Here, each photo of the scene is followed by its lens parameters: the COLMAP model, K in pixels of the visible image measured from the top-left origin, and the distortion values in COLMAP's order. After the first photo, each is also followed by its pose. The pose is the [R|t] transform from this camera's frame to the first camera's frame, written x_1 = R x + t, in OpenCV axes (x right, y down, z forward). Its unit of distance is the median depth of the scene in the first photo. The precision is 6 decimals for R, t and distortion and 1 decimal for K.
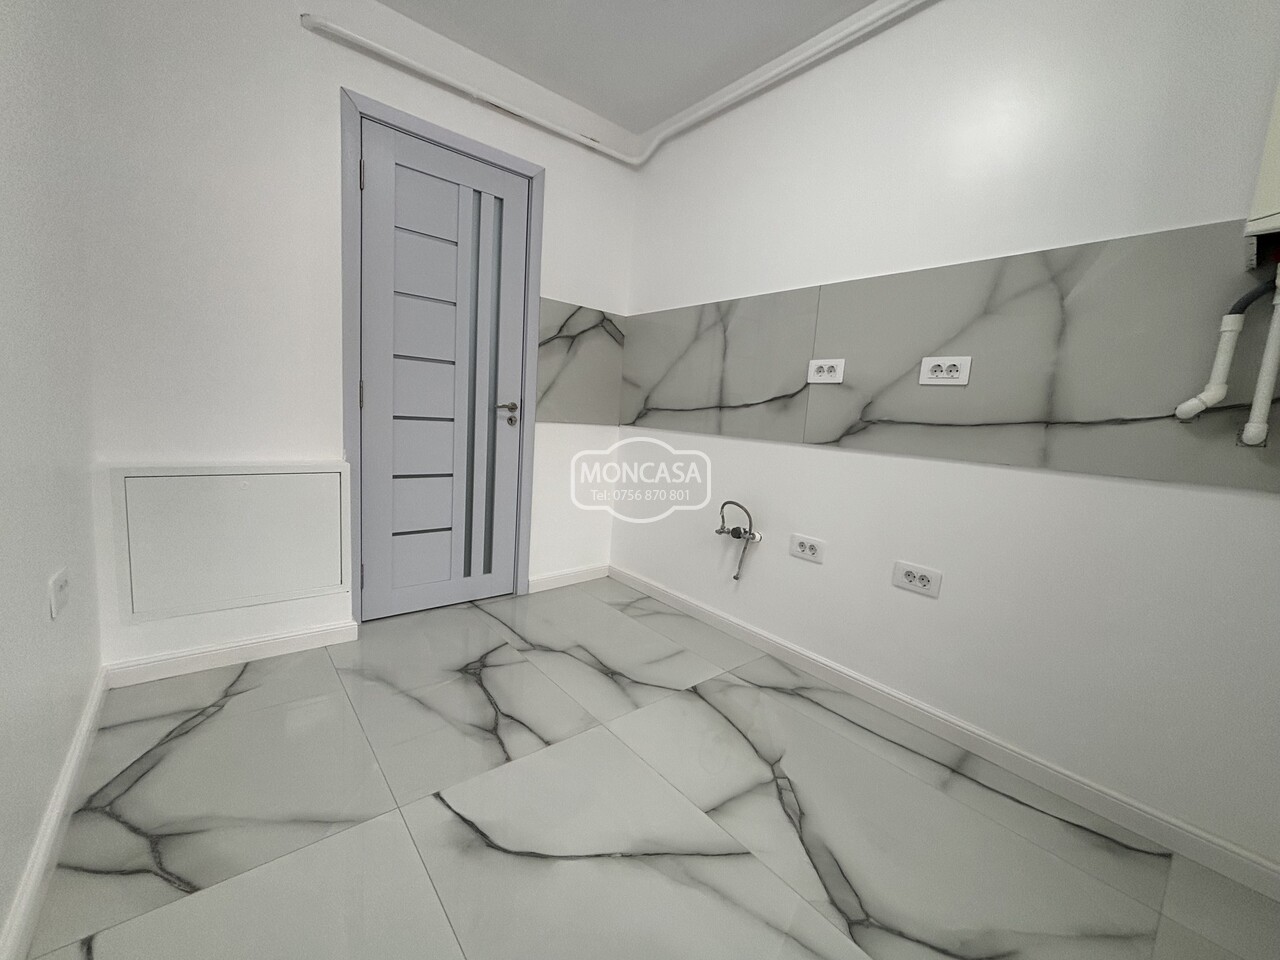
lens RADIAL K [[513.0, 0, 639.0], [0, 513.0, 486.3], [0, 0, 1]] dist [-0.003390, 0.001535]
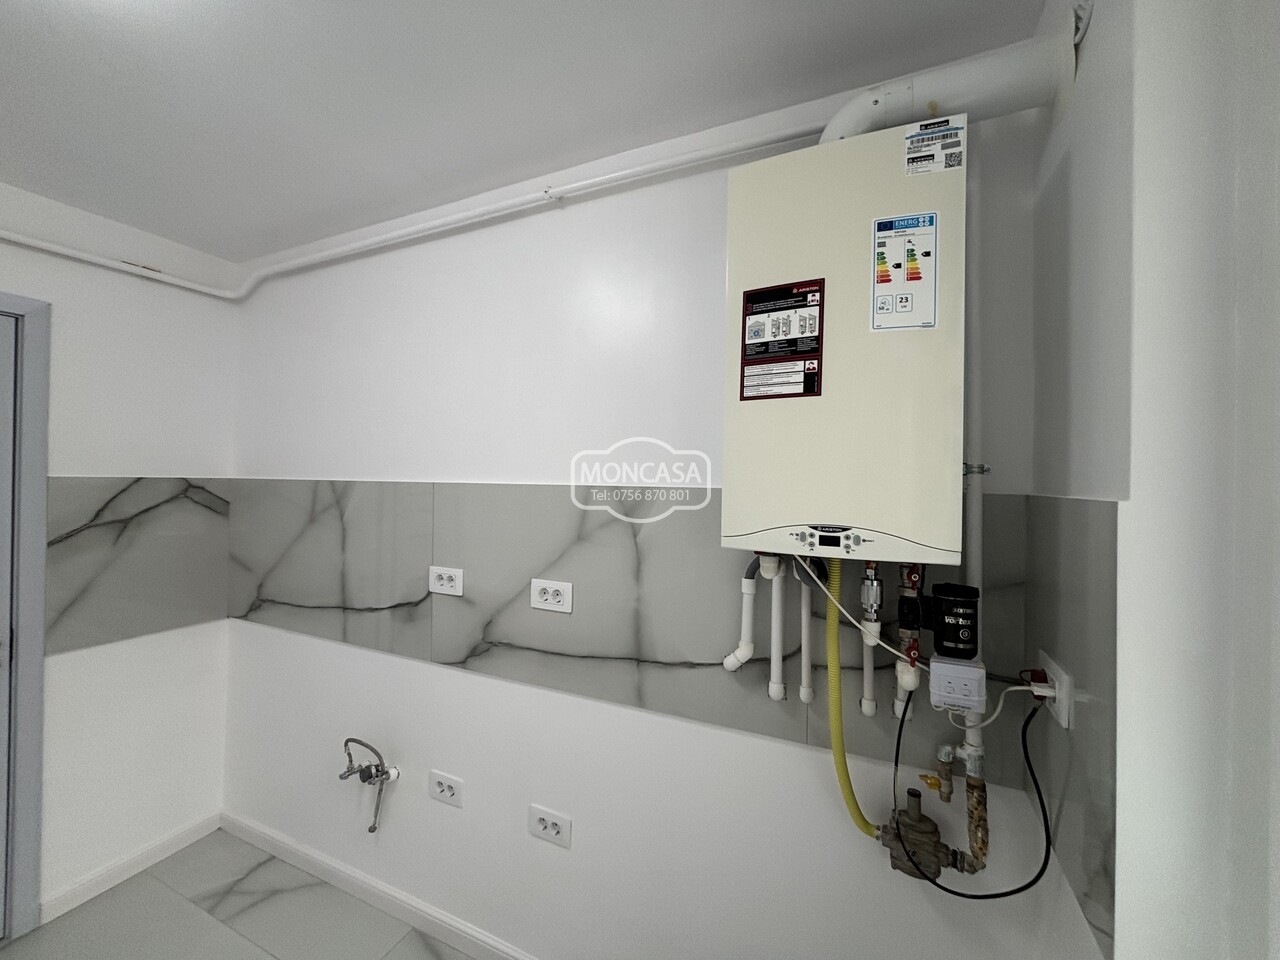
lens RADIAL K [[513.0, 0, 645.1], [0, 513.0, 477.9], [0, 0, 1]] dist [-0.003390, 0.001535]
pose [[0.900635, -0.055042, 0.431076, 0.259735], [0.107765, 0.989251, -0.098838, -0.234807], [-0.421002, 0.135471, 0.896886, 0.045989]]
